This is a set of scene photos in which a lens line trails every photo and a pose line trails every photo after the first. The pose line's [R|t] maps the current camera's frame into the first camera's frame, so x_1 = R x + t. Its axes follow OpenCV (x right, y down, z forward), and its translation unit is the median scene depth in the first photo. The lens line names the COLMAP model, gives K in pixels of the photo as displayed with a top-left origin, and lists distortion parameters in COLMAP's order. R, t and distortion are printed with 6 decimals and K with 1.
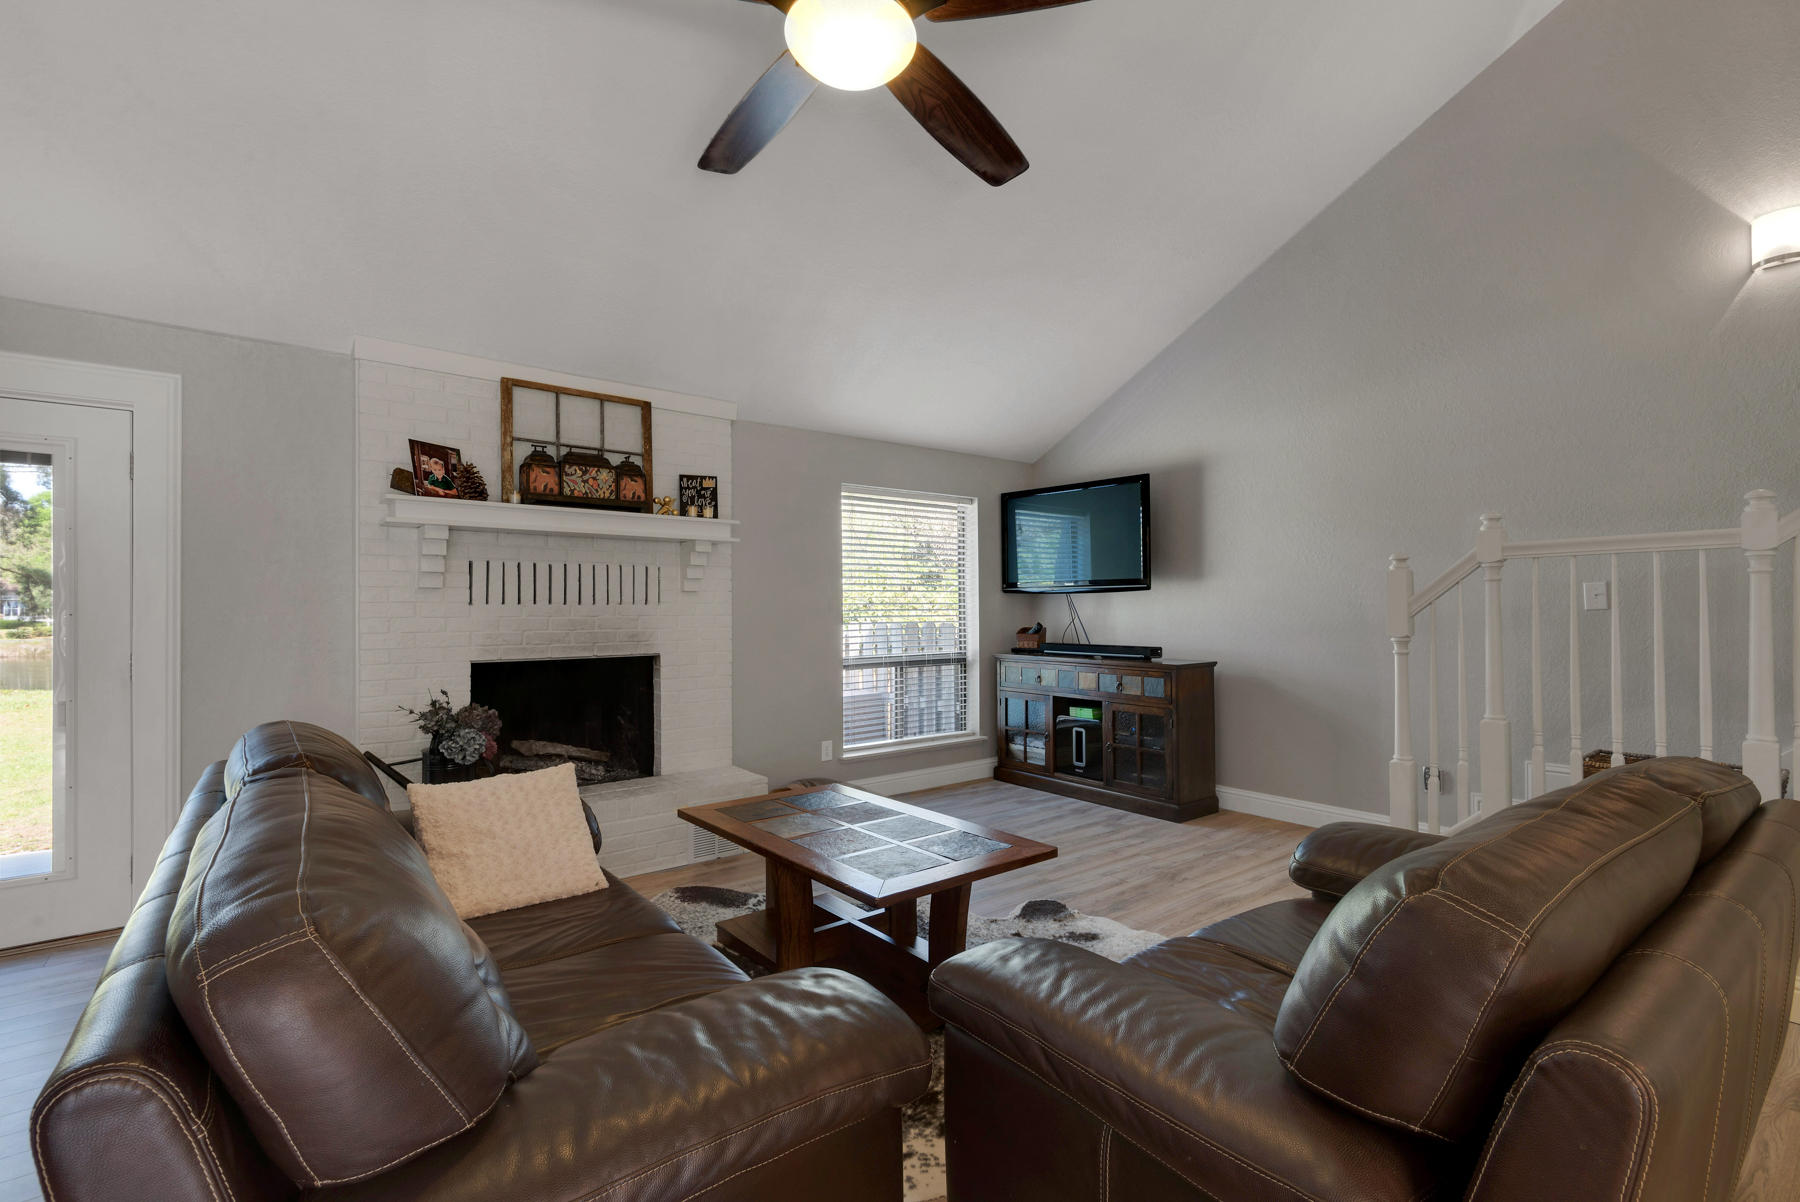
lens RADIAL K [[818.5, 0, 935.0], [0, 818.5, 601.1], [0, 0, 1]] dist [0.026509, -0.015792]
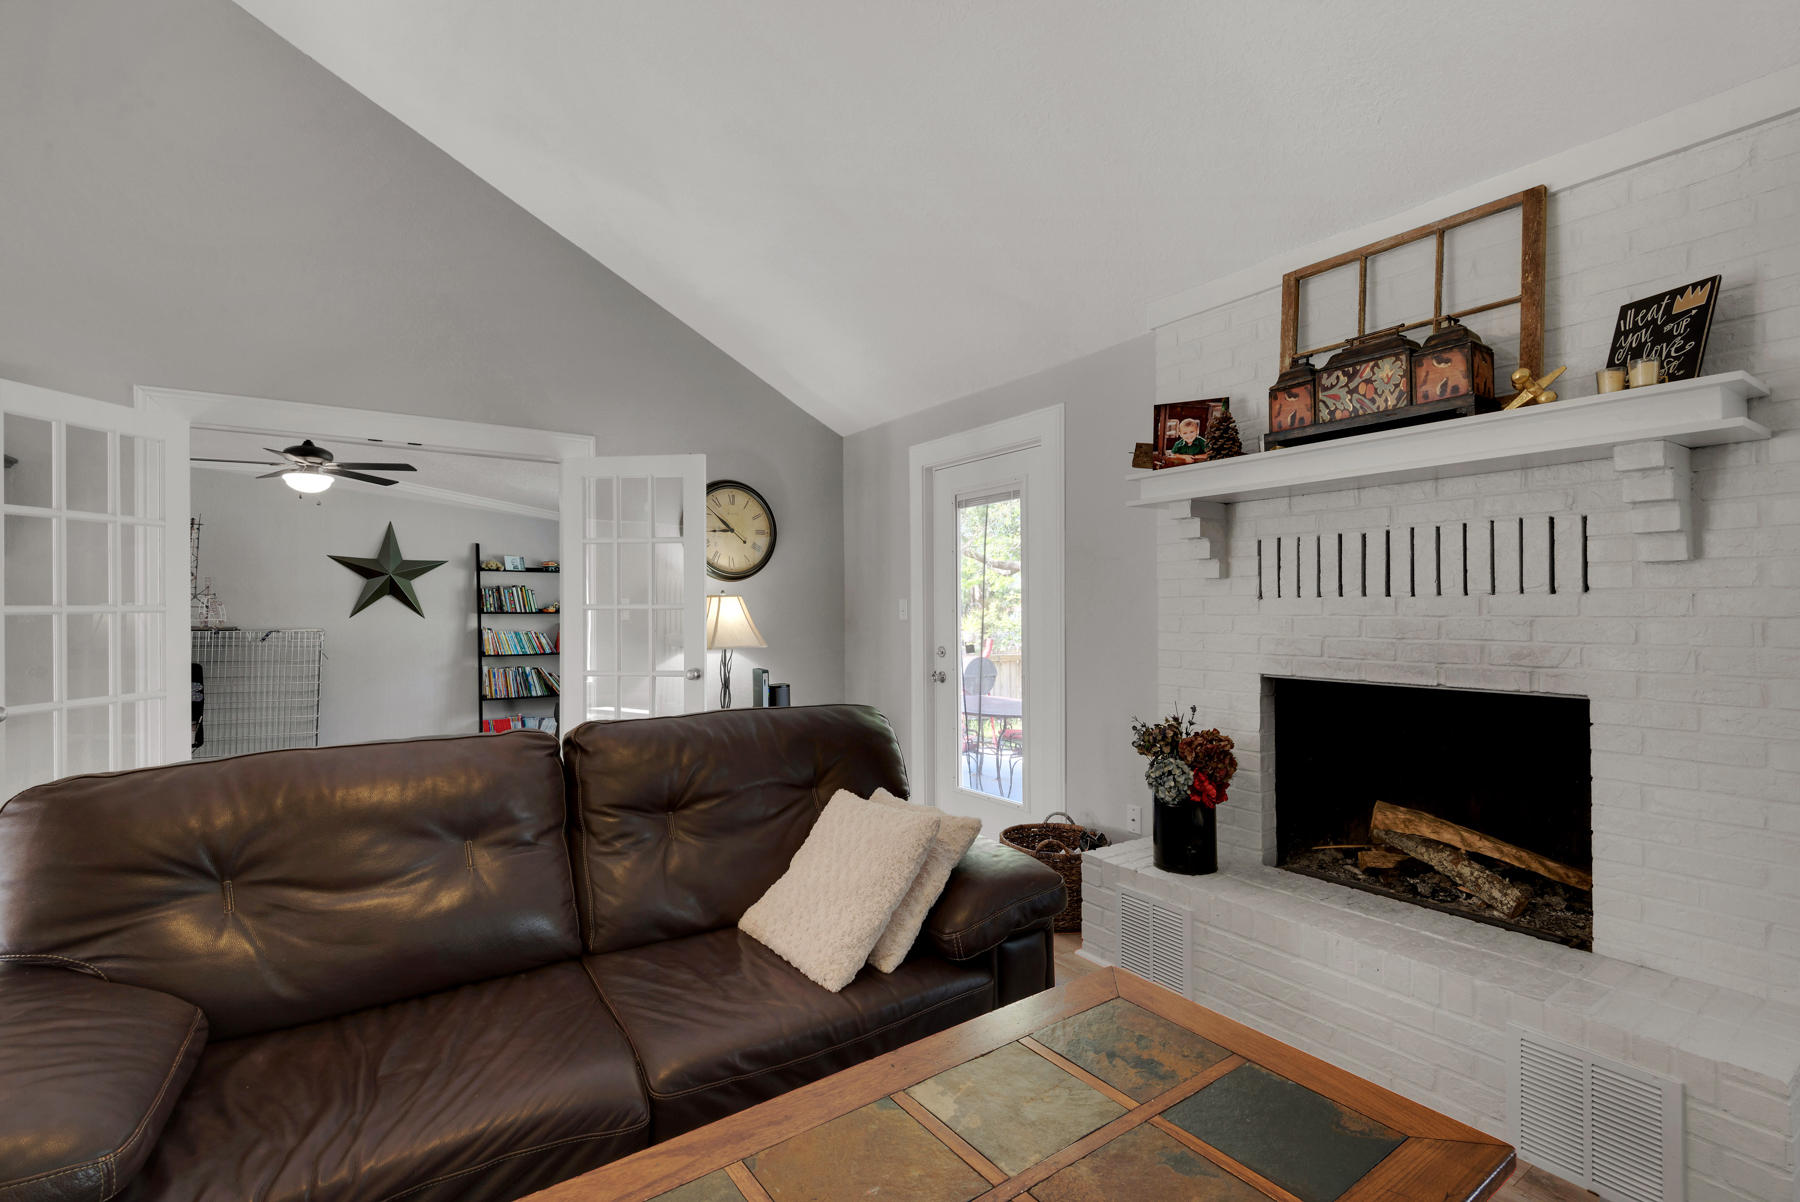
lens RADIAL K [[818.5, 0, 909.5], [0, 818.5, 608.5], [0, 0, 1]] dist [0.026509, -0.015792]
pose [[-0.082901, 0.002297, -0.996555, 0.179546], [0.014235, 0.999898, 0.001120, 0.006634], [0.996456, -0.014093, -0.082925, 0.652905]]
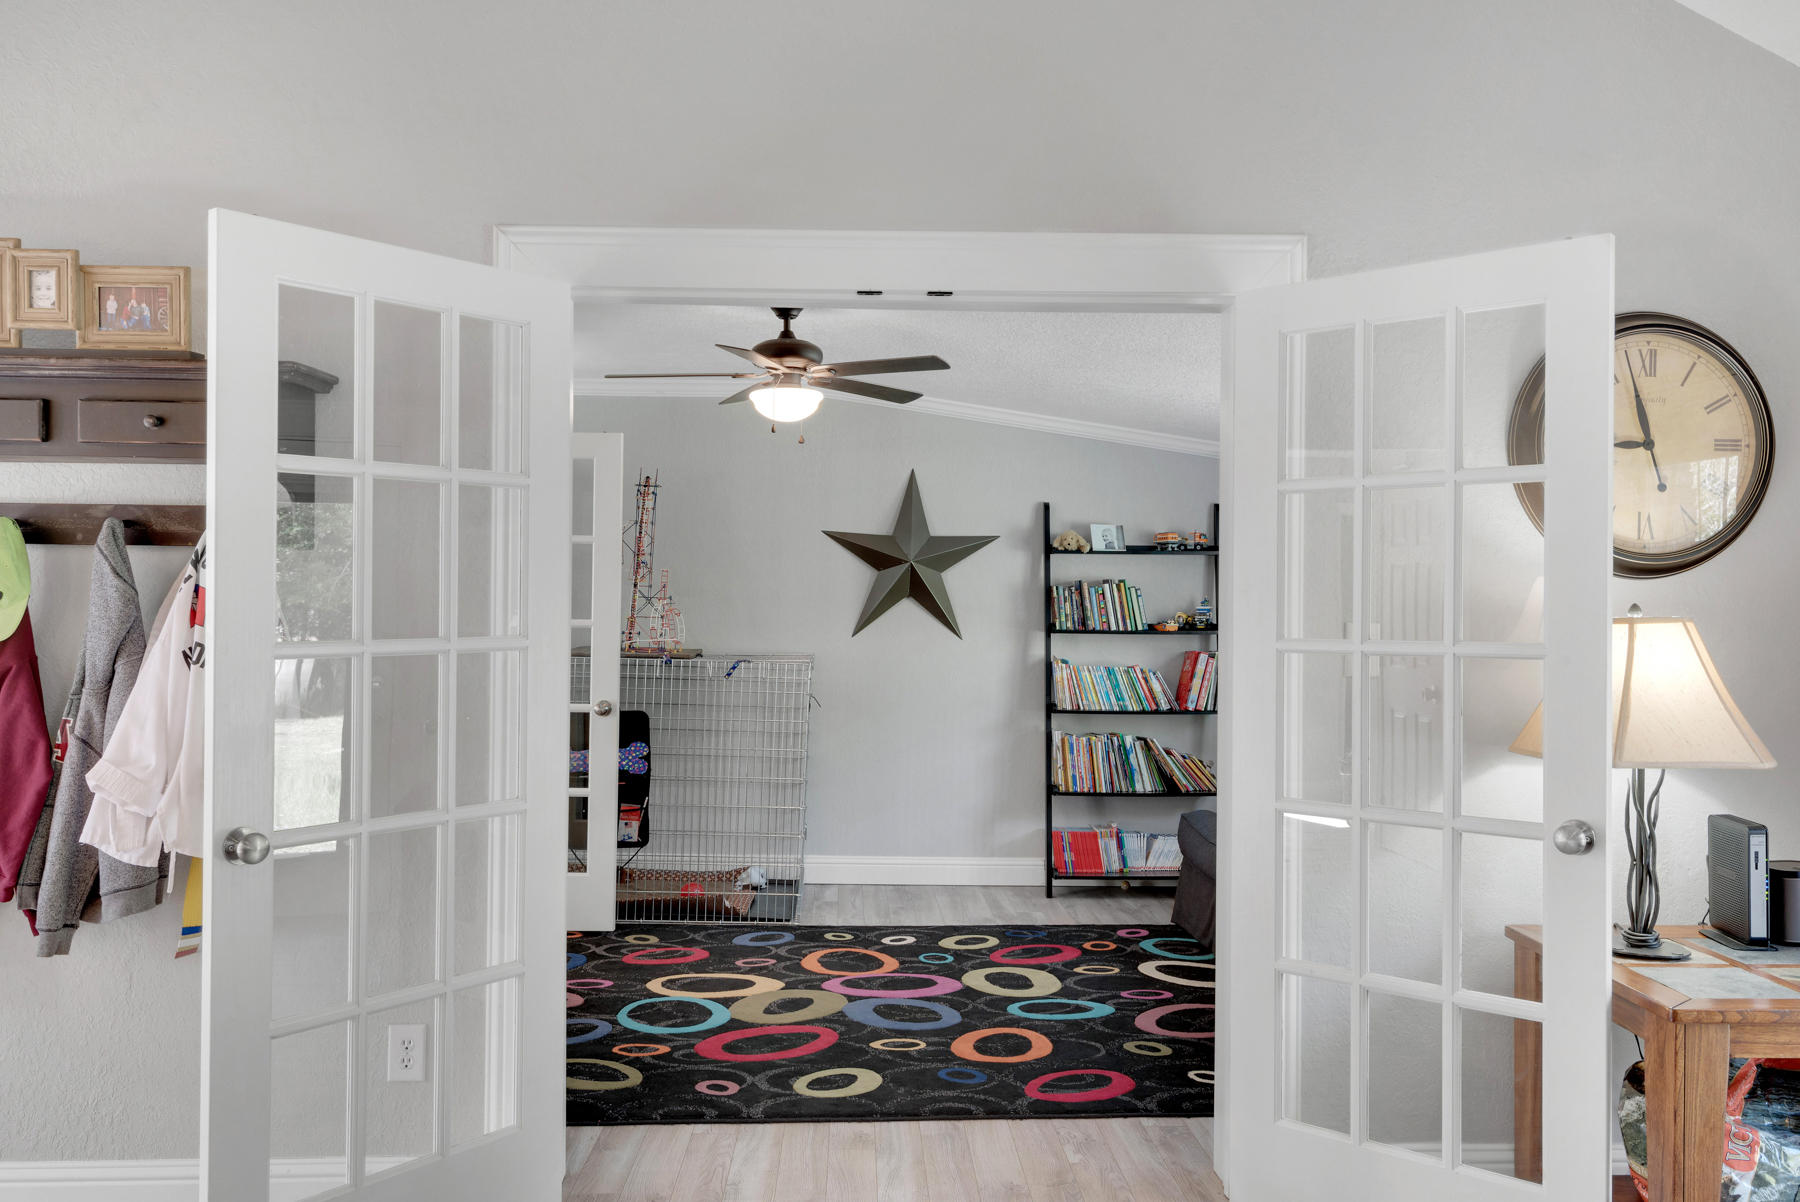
lens RADIAL K [[1421.2, 0, 890.6], [0, 1421.2, 616.9], [0, 0, 1]] dist [0.006636, 0.003075]
pose [[-0.620998, 0.003829, -0.783803, -0.091321], [0.003449, 0.999992, 0.002153, -0.015435], [0.783805, -0.001367, -0.621006, 0.472215]]
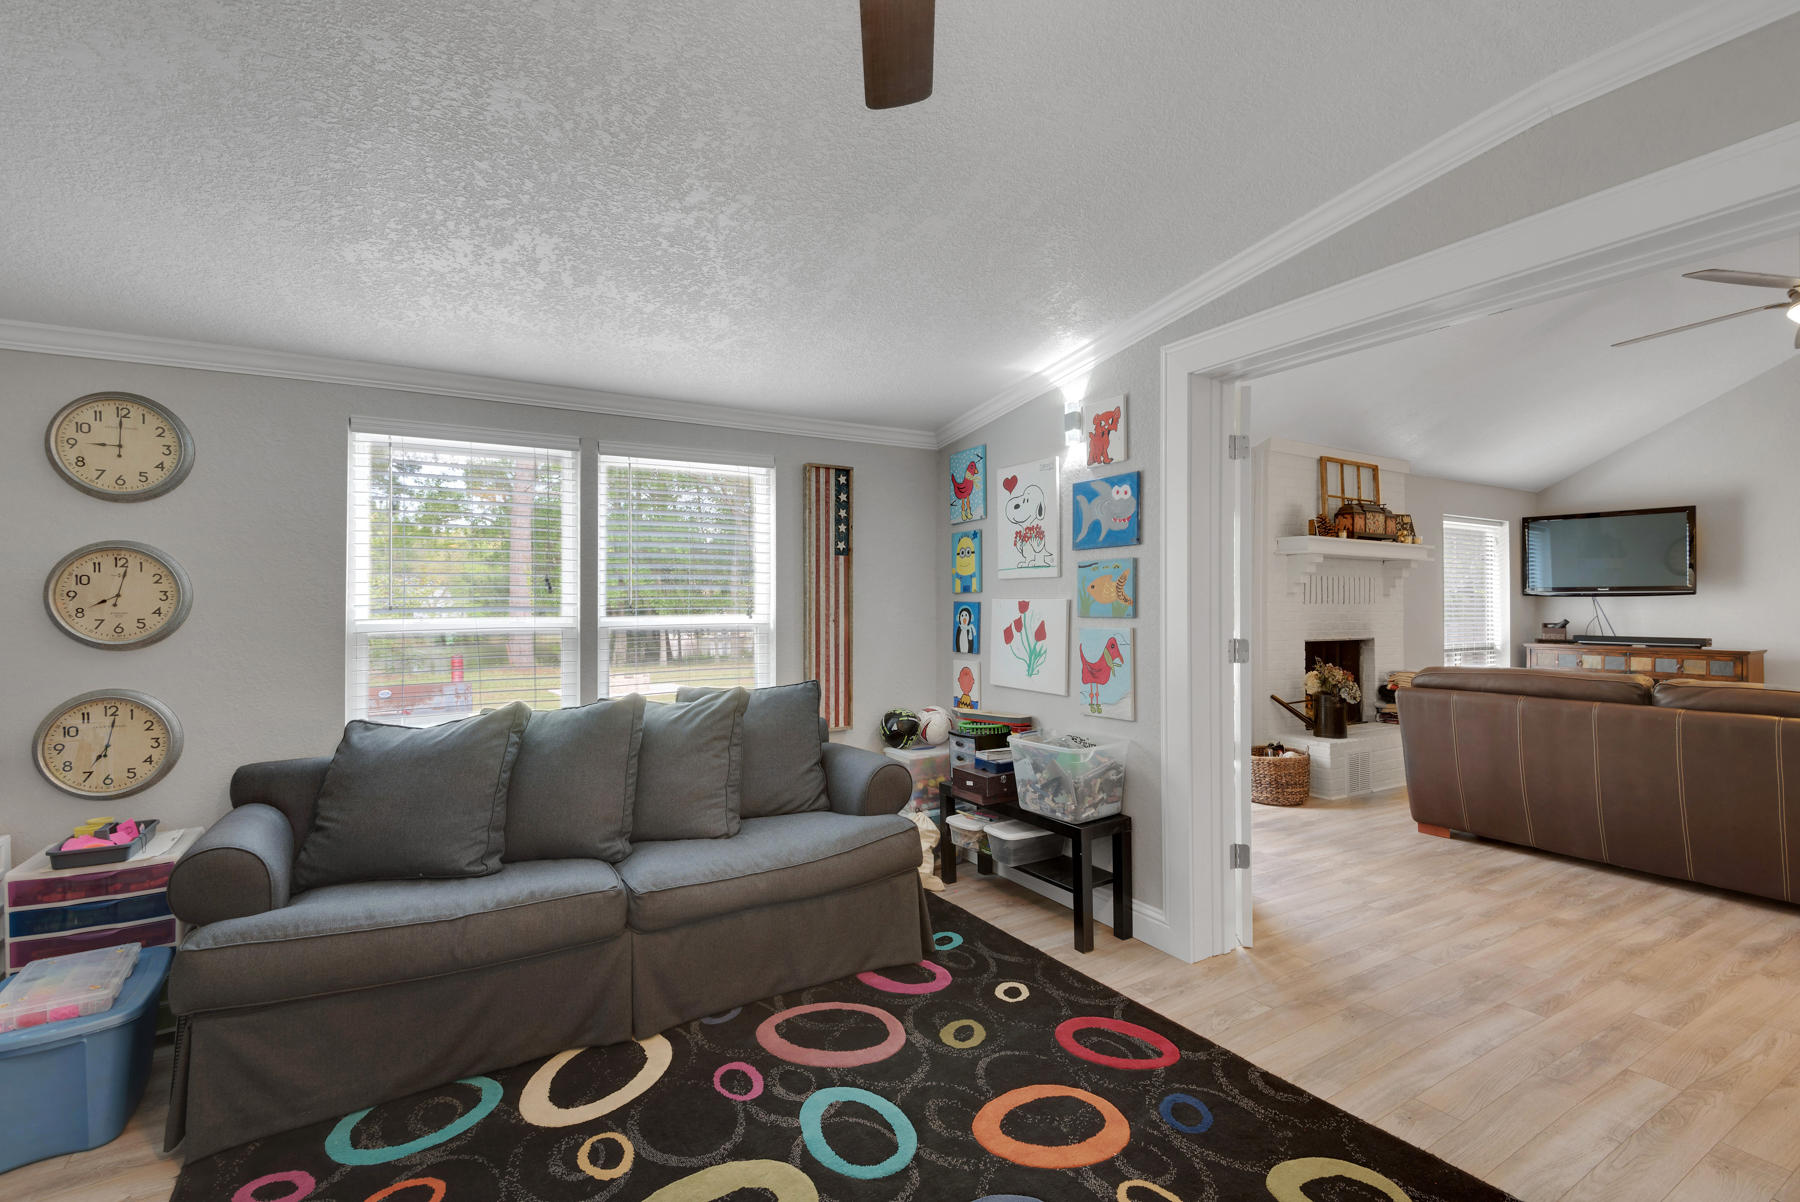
lens RADIAL K [[818.5, 0, 906.9], [0, 818.5, 615.1], [0, 0, 1]] dist [0.026509, -0.015792]
pose [[0.990022, 0.005194, -0.140814, -0.959606], [-0.002807, 0.999849, 0.017145, 0.000779], [0.140882, -0.016579, 0.989888, -0.569152]]
